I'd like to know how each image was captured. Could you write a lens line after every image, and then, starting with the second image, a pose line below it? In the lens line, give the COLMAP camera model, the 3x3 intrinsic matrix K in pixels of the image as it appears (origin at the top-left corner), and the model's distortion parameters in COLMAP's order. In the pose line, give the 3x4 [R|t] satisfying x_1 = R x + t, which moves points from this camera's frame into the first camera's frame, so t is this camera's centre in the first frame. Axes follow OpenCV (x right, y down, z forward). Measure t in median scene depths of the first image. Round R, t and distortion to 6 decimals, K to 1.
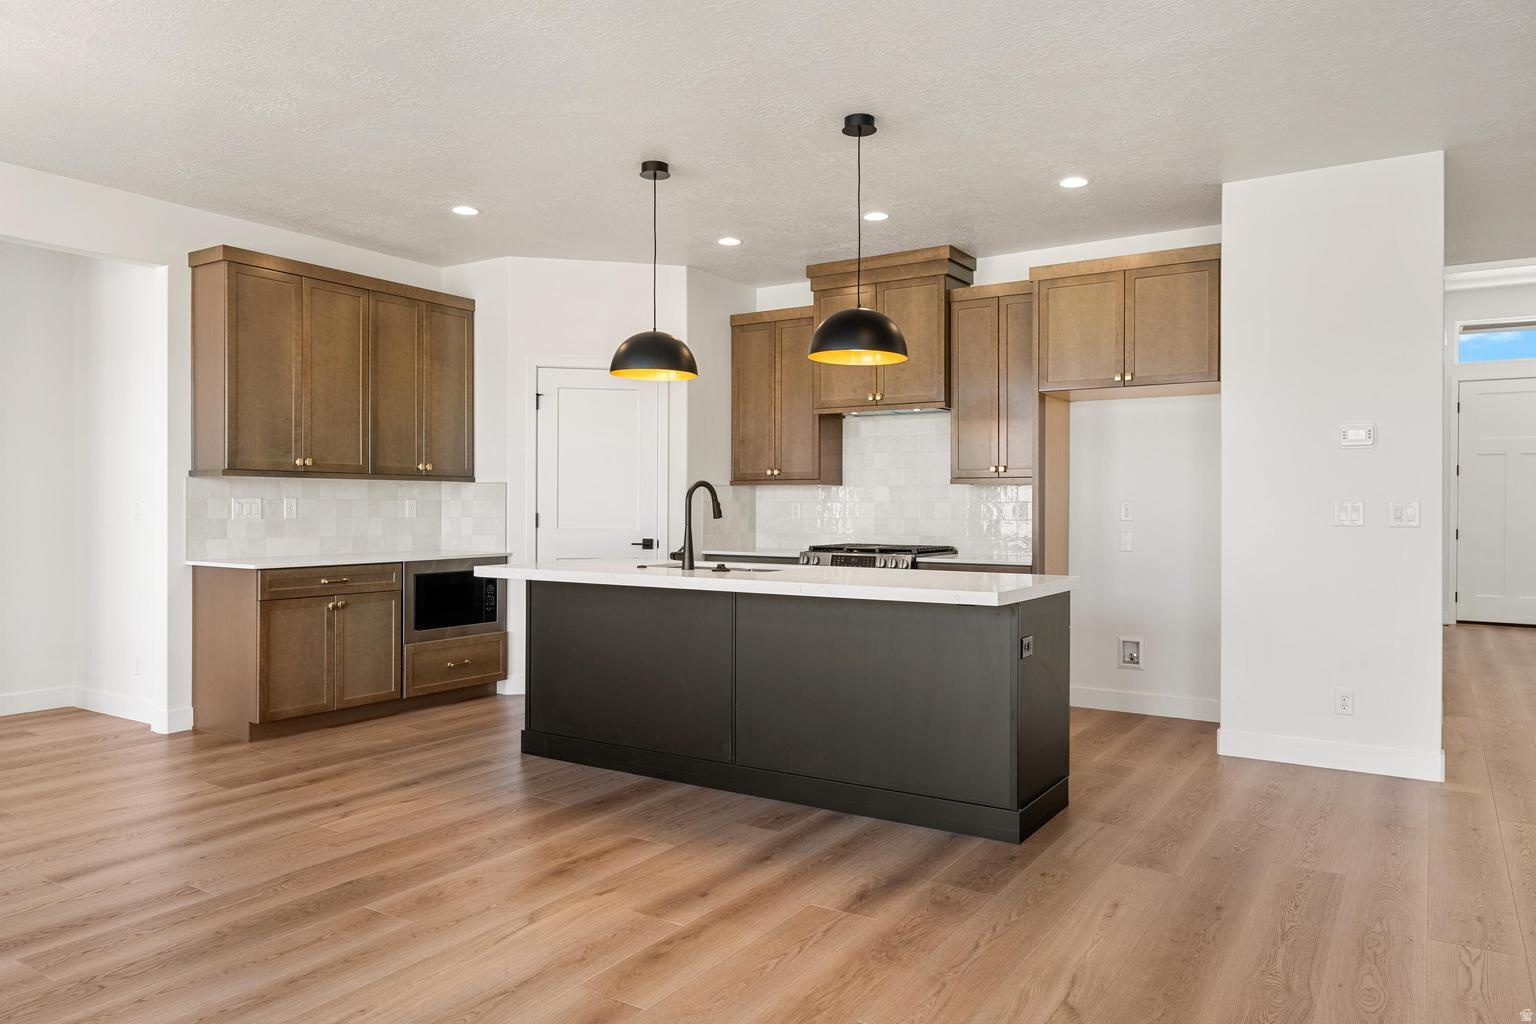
lens RADIAL K [[1024.5, 0, 767.1], [0, 1024.5, 513.9], [0, 0, 1]] dist [-0.003996, 0.010665]
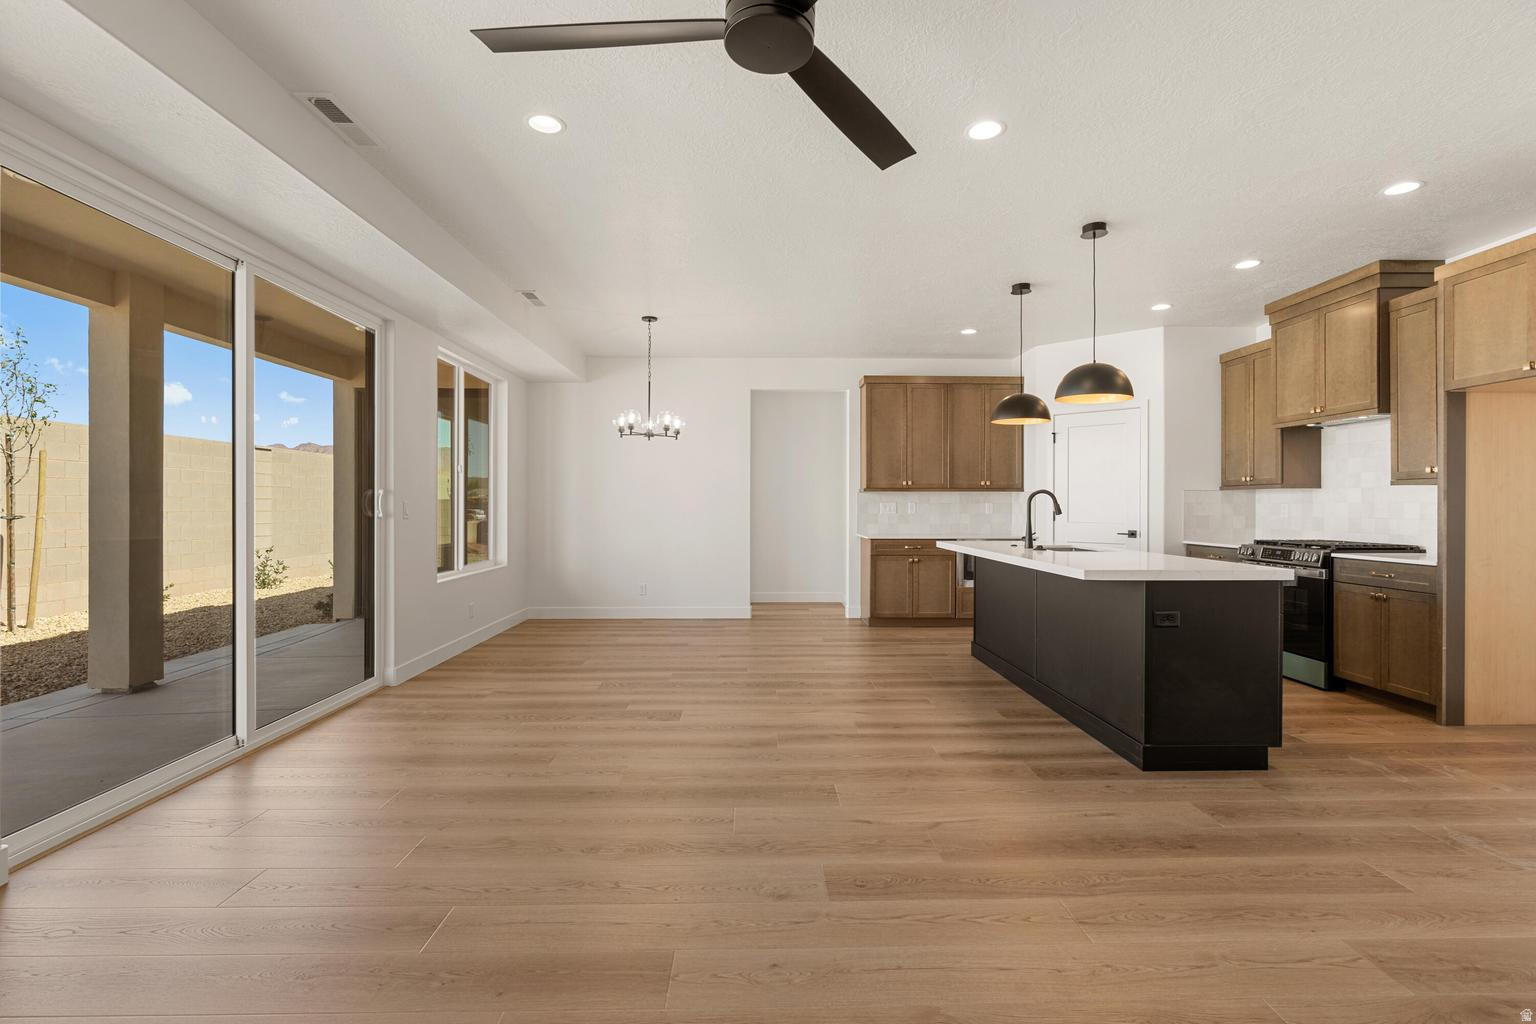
lens RADIAL K [[693.3, 0, 770.6], [0, 693.3, 508.2], [0, 0, 1]] dist [-0.002367, 0.000666]
pose [[0.566153, 0.000783, -0.824300, 0.453137], [-0.005790, 0.999979, -0.003027, 0.000329], [0.824280, 0.006487, 0.566146, 0.082662]]
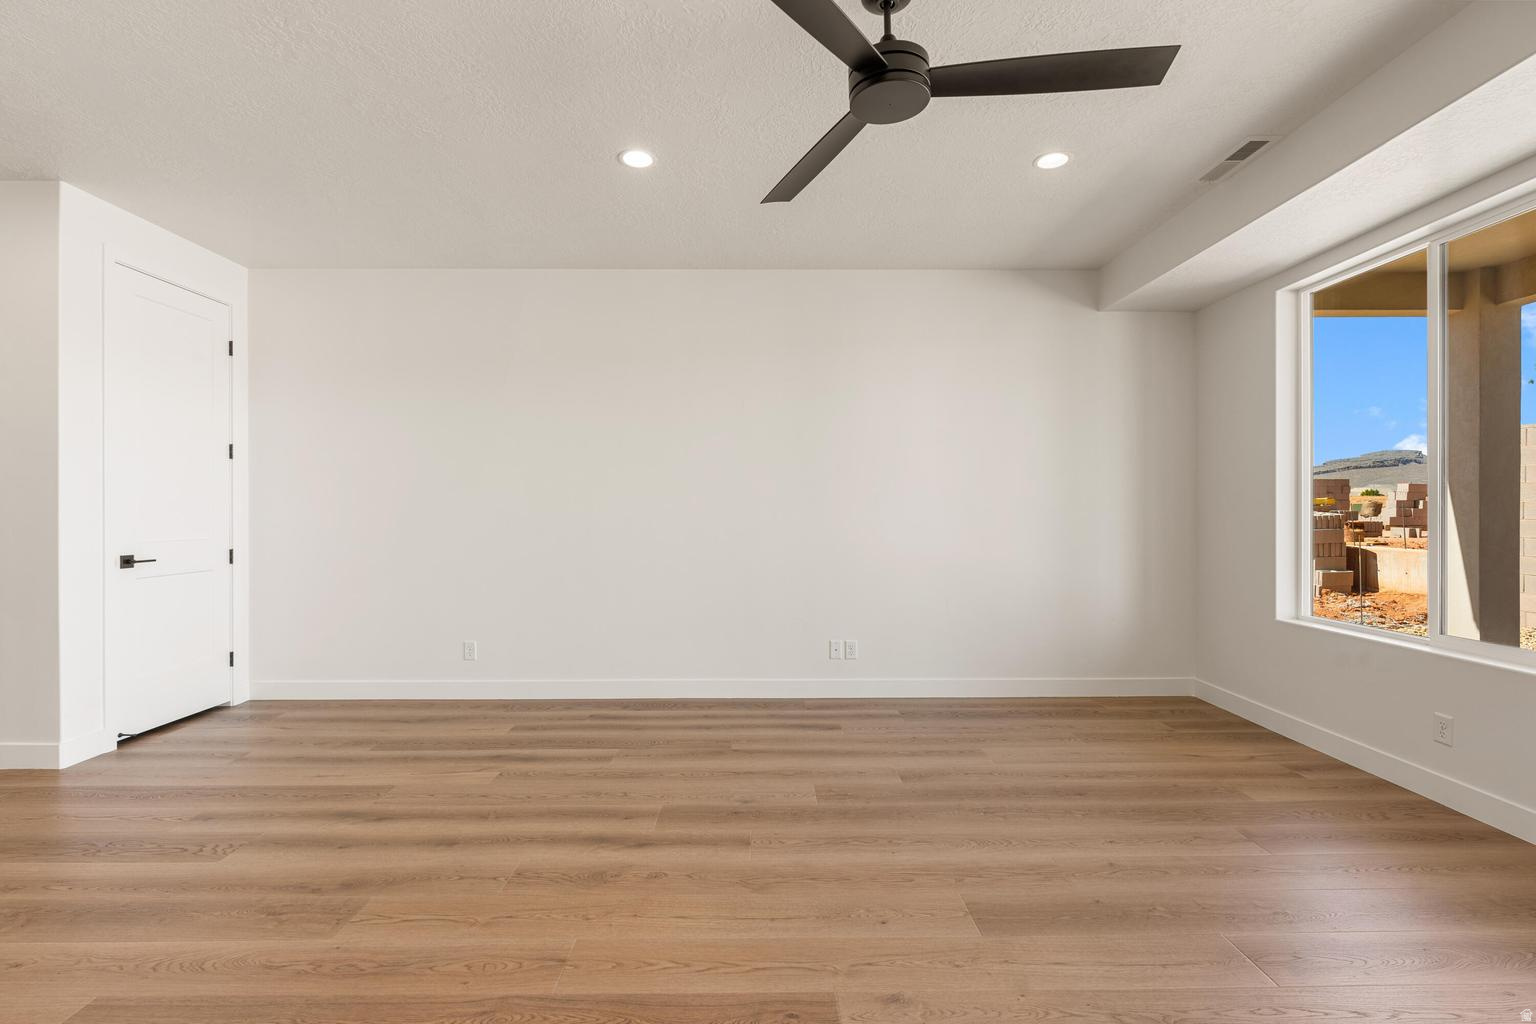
lens RADIAL K [[693.3, 0, 767.8], [0, 693.3, 512.6], [0, 0, 1]] dist [-0.002367, 0.000666]
pose [[-0.553953, -0.001714, 0.832546, -0.082286], [0.006461, 0.999959, 0.006357, -0.004083], [-0.832523, 0.008901, -0.553919, 0.519653]]
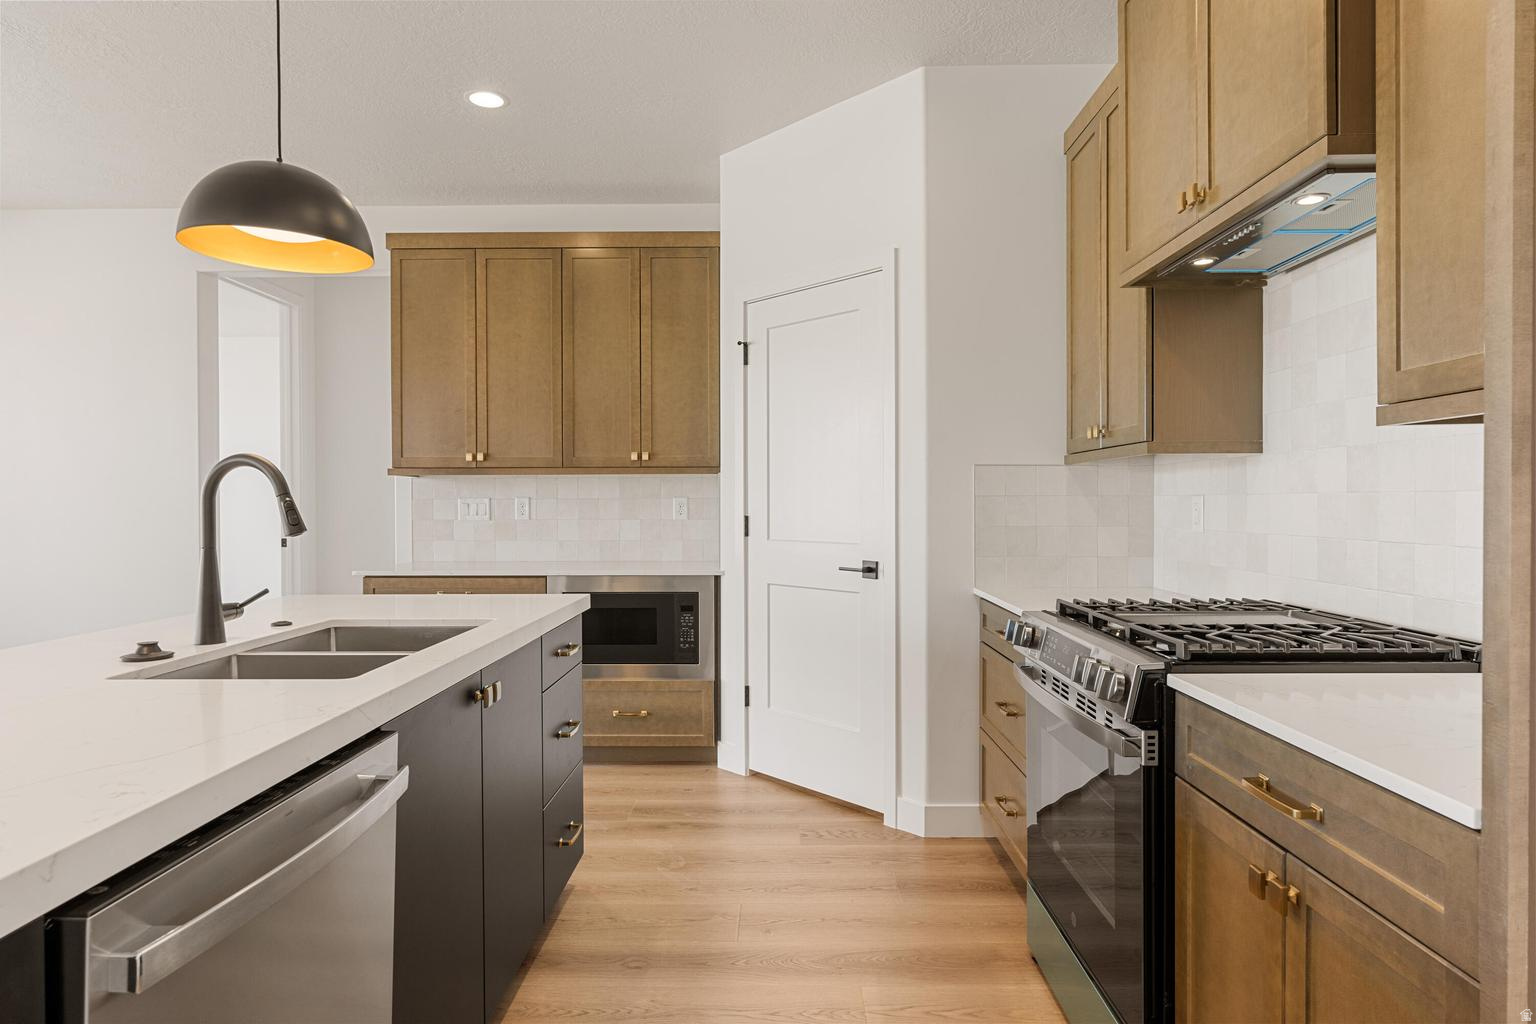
lens RADIAL K [[867.2, 0, 764.5], [0, 867.2, 511.0], [0, 0, 1]] dist [0.001744, -0.001512]
pose [[0.527861, 0.004180, -0.849321, 0.326082], [-0.002872, 0.999991, 0.003137, -0.006905], [0.849326, 0.000783, 0.527868, 0.826623]]
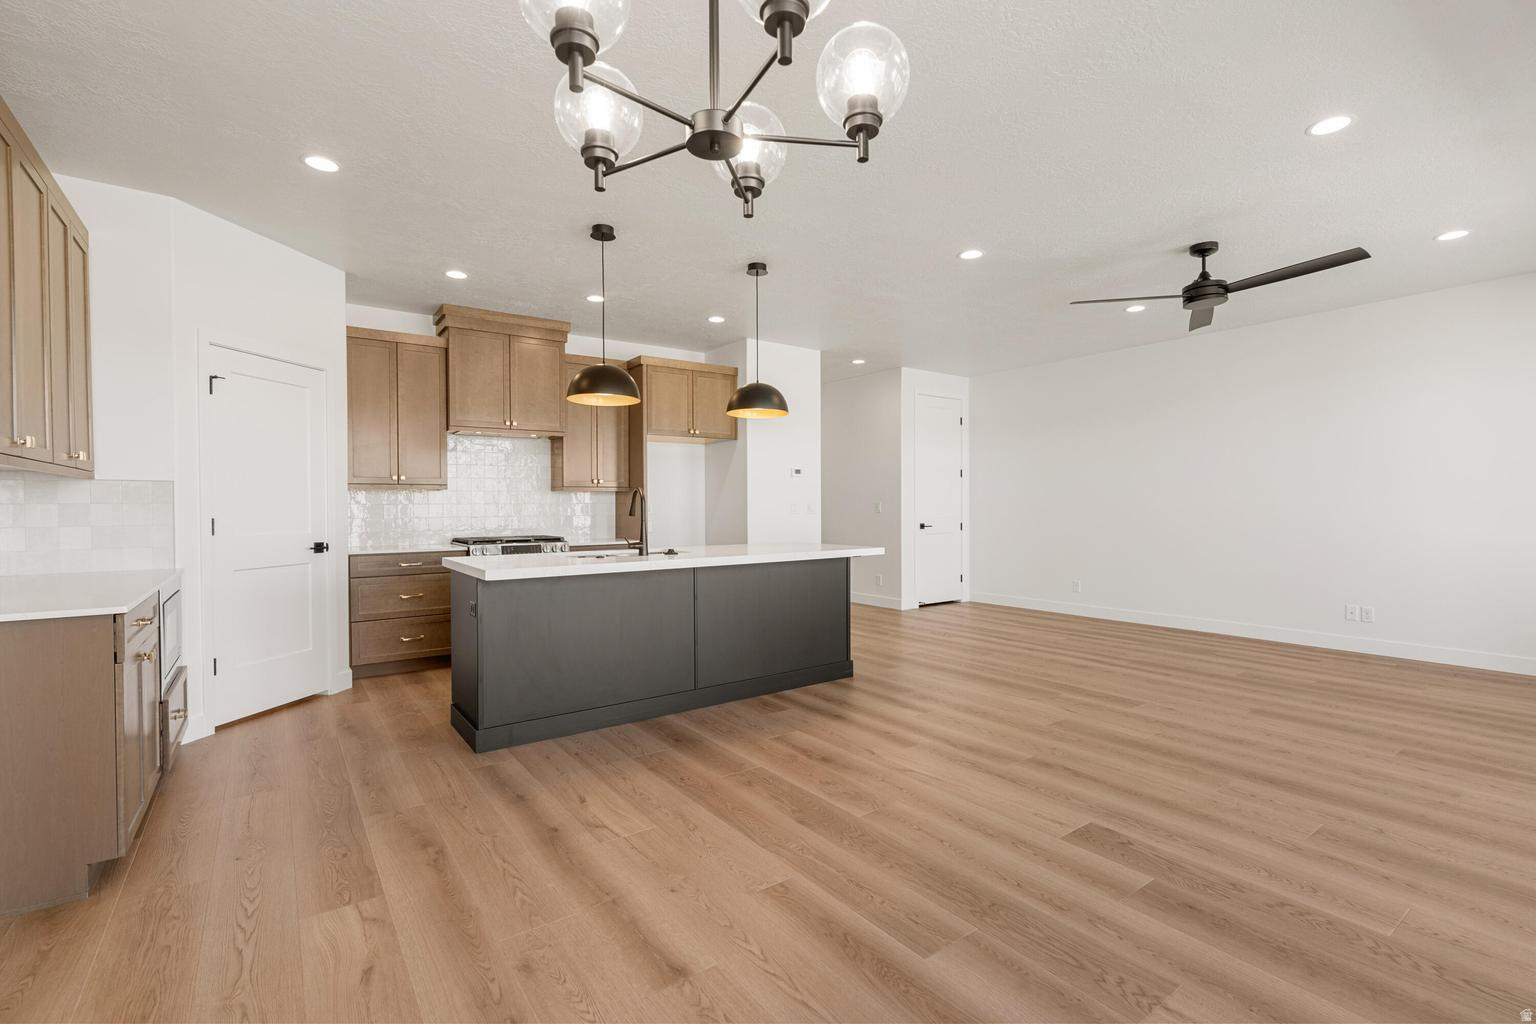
lens RADIAL K [[693.3, 0, 768.5], [0, 693.3, 516.7], [0, 0, 1]] dist [-0.002367, 0.000666]
pose [[0.360500, -0.020344, 0.932537, -0.688828], [0.012953, 0.999775, 0.016804, -0.006640], [-0.932669, 0.006021, 0.360682, 0.435829]]
